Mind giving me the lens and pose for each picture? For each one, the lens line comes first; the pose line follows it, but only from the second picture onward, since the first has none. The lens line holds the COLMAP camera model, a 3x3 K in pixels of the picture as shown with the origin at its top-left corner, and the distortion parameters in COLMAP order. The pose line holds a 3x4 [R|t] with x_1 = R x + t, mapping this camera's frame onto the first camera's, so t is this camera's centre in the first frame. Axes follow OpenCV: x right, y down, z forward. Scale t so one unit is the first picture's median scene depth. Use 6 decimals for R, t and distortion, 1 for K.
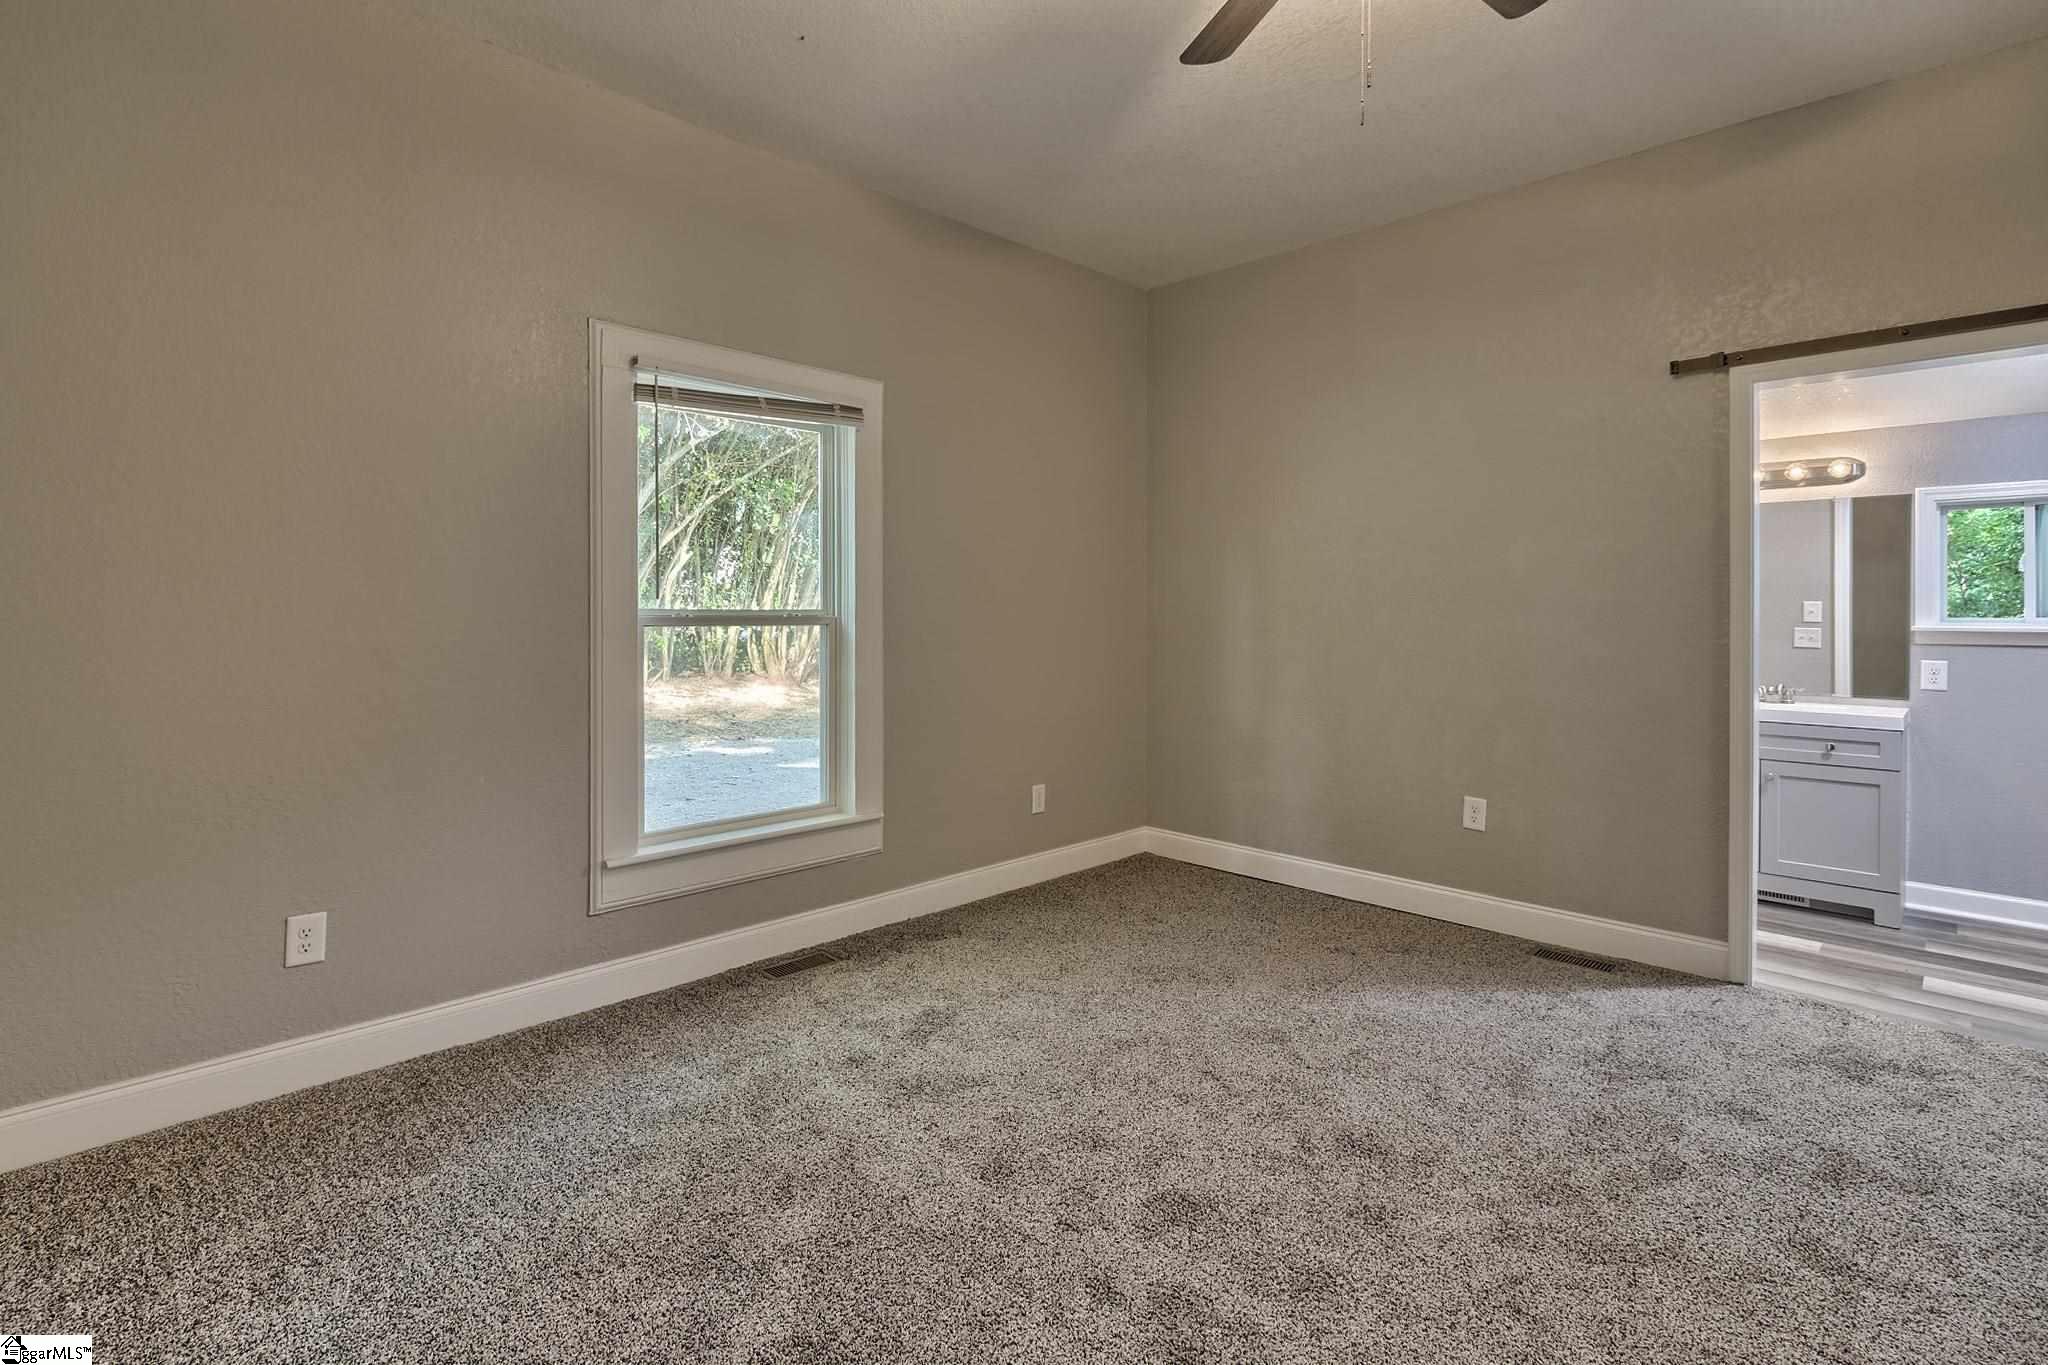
lens RADIAL K [[970.0, 0, 995.4], [0, 970.0, 624.5], [0, 0, 1]] dist [0.001526, 0.000245]
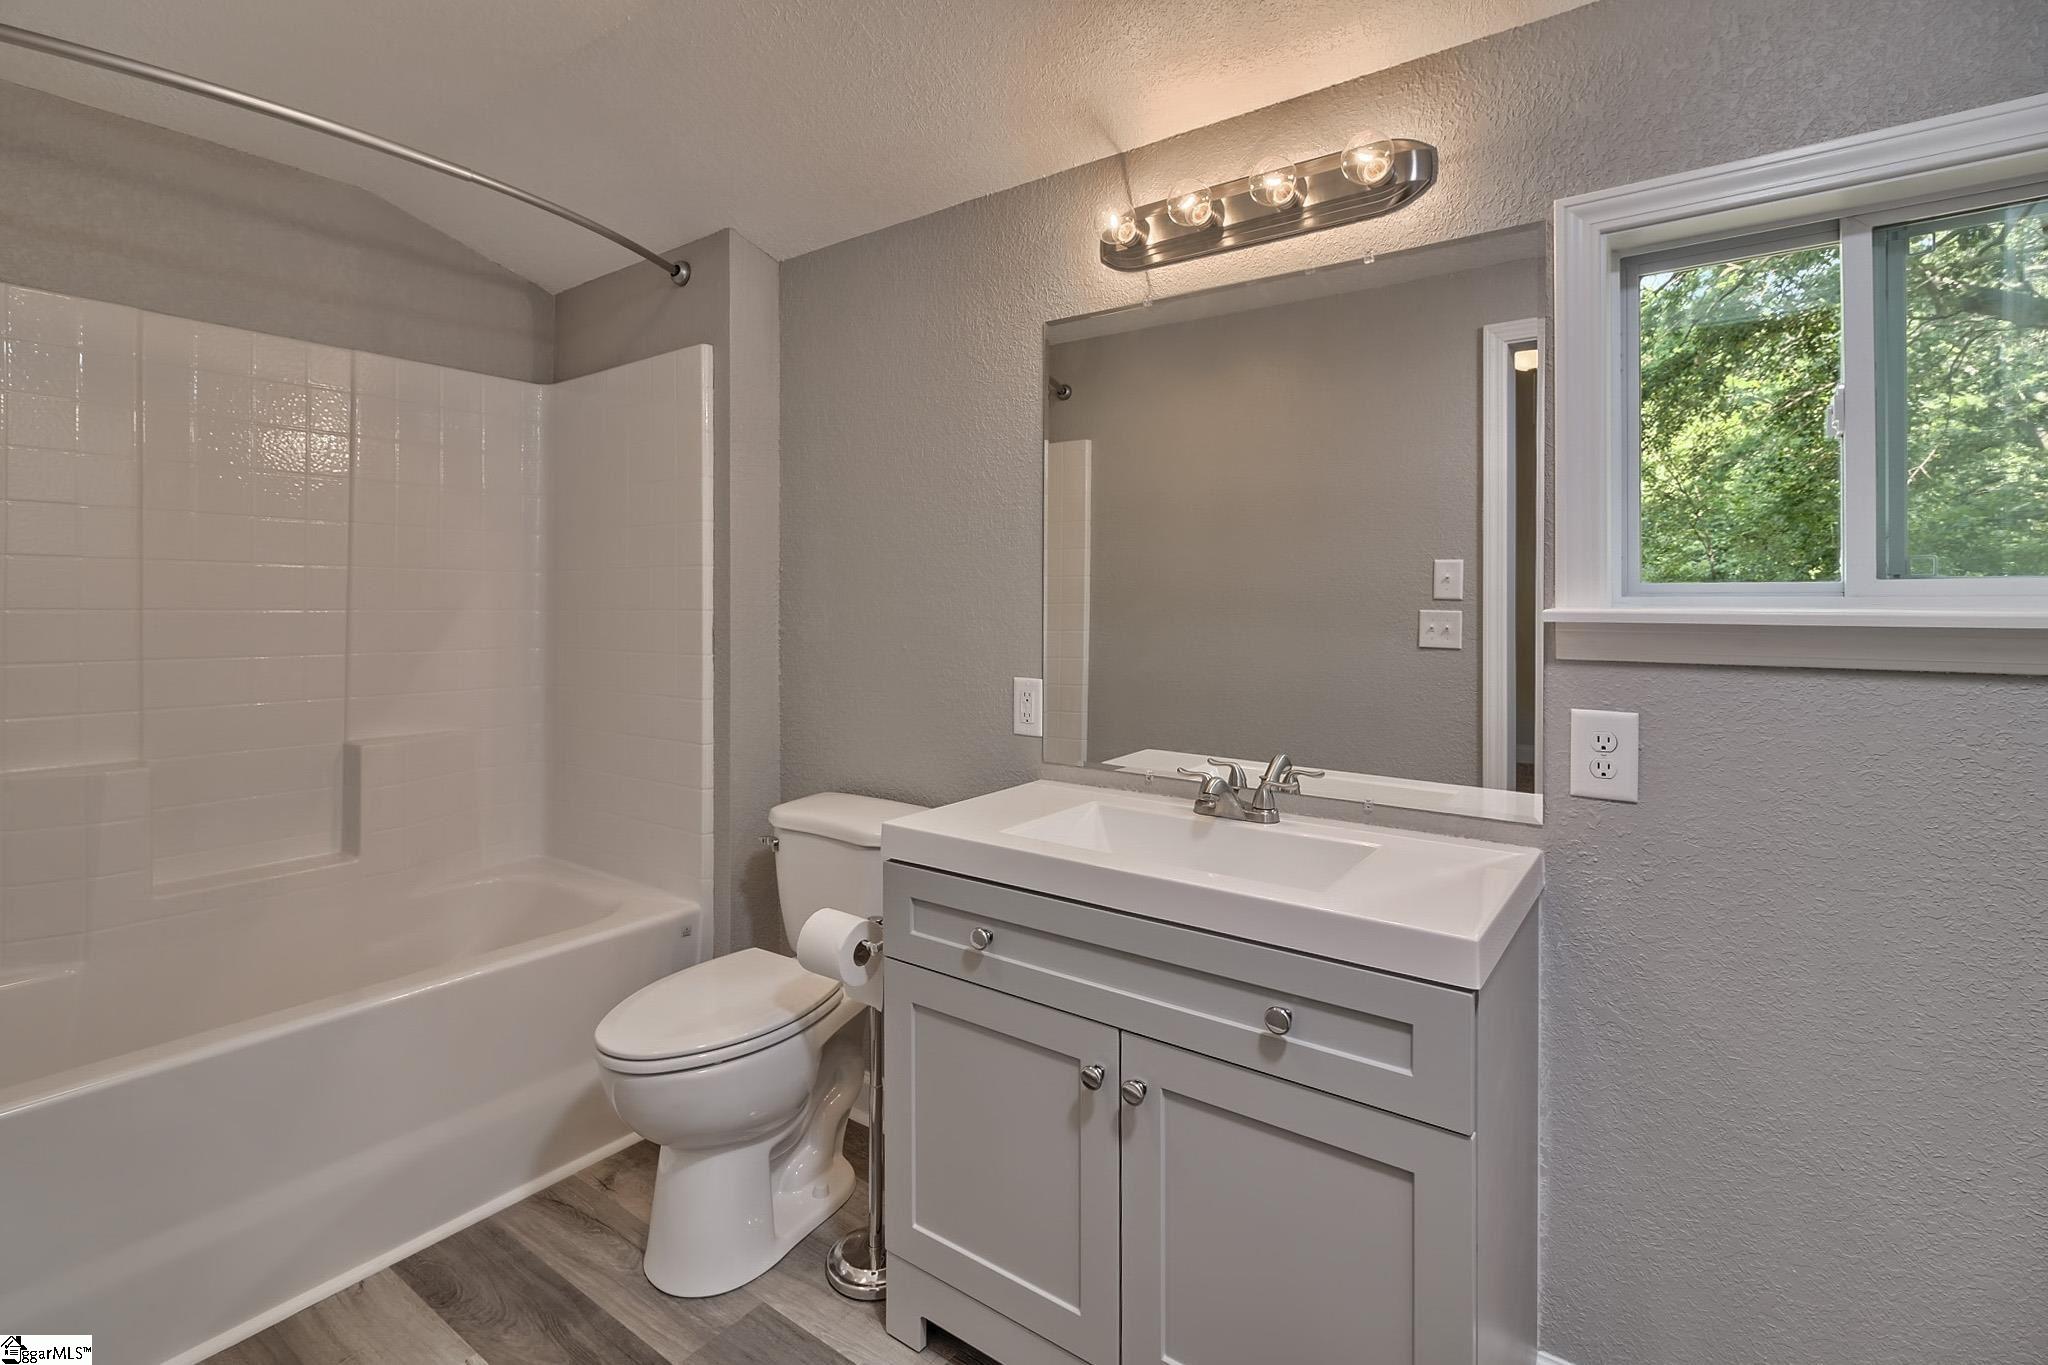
lens RADIAL K [[954.1, 0, 1025.4], [0, 954.1, 592.0], [0, 0, 1]] dist [-0.000945, -0.000076]
pose [[0.988057, 0.002876, 0.154064, 0.485950], [-0.000895, 0.999916, -0.012921, 0.000548], [-0.154088, 0.012629, 0.987976, 0.477007]]
